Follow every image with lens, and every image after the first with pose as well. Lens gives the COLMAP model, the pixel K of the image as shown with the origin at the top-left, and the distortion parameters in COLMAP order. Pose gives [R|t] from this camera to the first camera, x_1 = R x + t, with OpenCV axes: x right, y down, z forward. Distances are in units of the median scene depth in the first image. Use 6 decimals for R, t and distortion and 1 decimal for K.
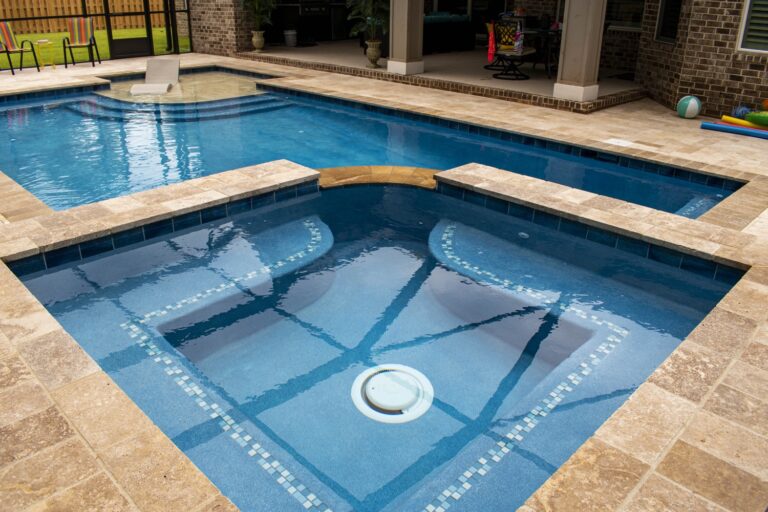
lens RADIAL K [[630.6, 0, 384.0], [0, 630.6, 256.0], [0, 0, 1]] dist [-0.100637, 0.020266]
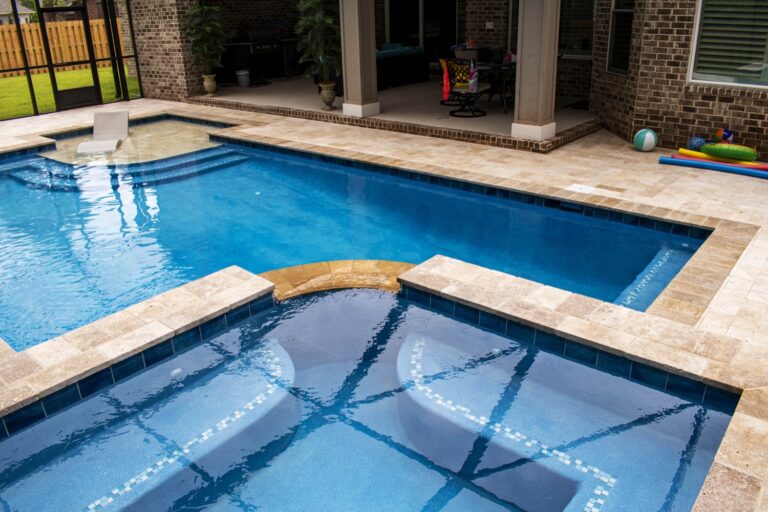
lens RADIAL K [[618.6, 0, 405.2], [0, 618.6, 257.1], [0, 0, 1]] dist [-0.094943, 0.011698]
pose [[0.993999, -0.071284, 0.082970, 0.007651], [0.072495, 0.997301, -0.011671, -0.066897], [-0.081914, 0.017616, 0.996484, 0.037876]]
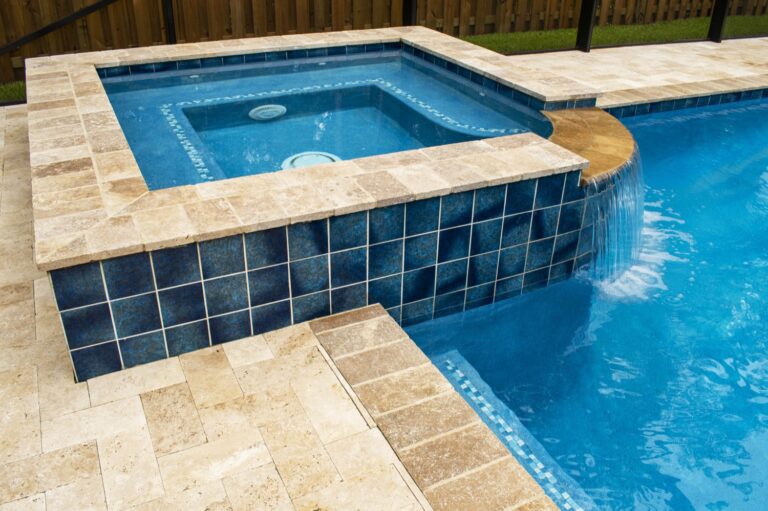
lens RADIAL K [[630.6, 0, 384.0], [0, 630.6, 255.5], [0, 0, 1]] dist [-0.100637, 0.020266]
pose [[-0.320326, 0.459990, -0.828131, 0.405825], [-0.406623, 0.722798, 0.558767, -0.178266], [0.855598, 0.515725, -0.044488, 0.433062]]
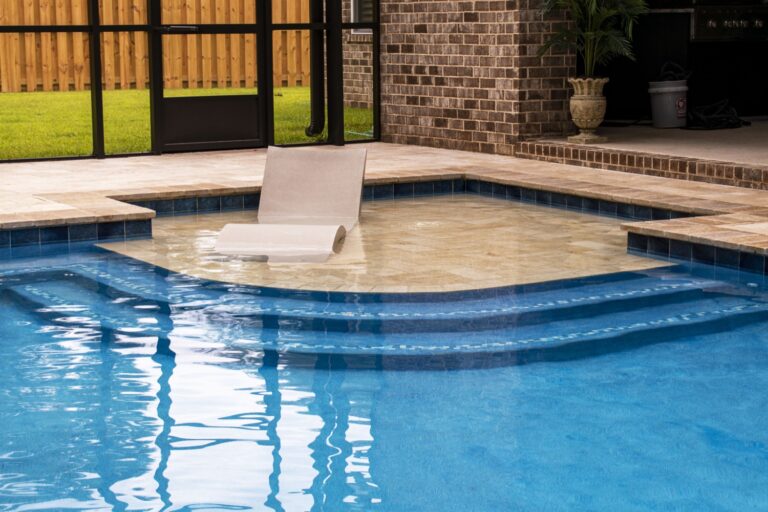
lens RADIAL K [[1502.4, 0, 384.0], [0, 1502.4, 256.0], [0, 0, 1]] dist [0.029462, 0.035074]
pose [[0.972252, 0.015916, -0.233394, -0.192850], [-0.074698, 0.966576, -0.245256, -0.106446], [0.221689, 0.255885, 0.940945, 0.393589]]
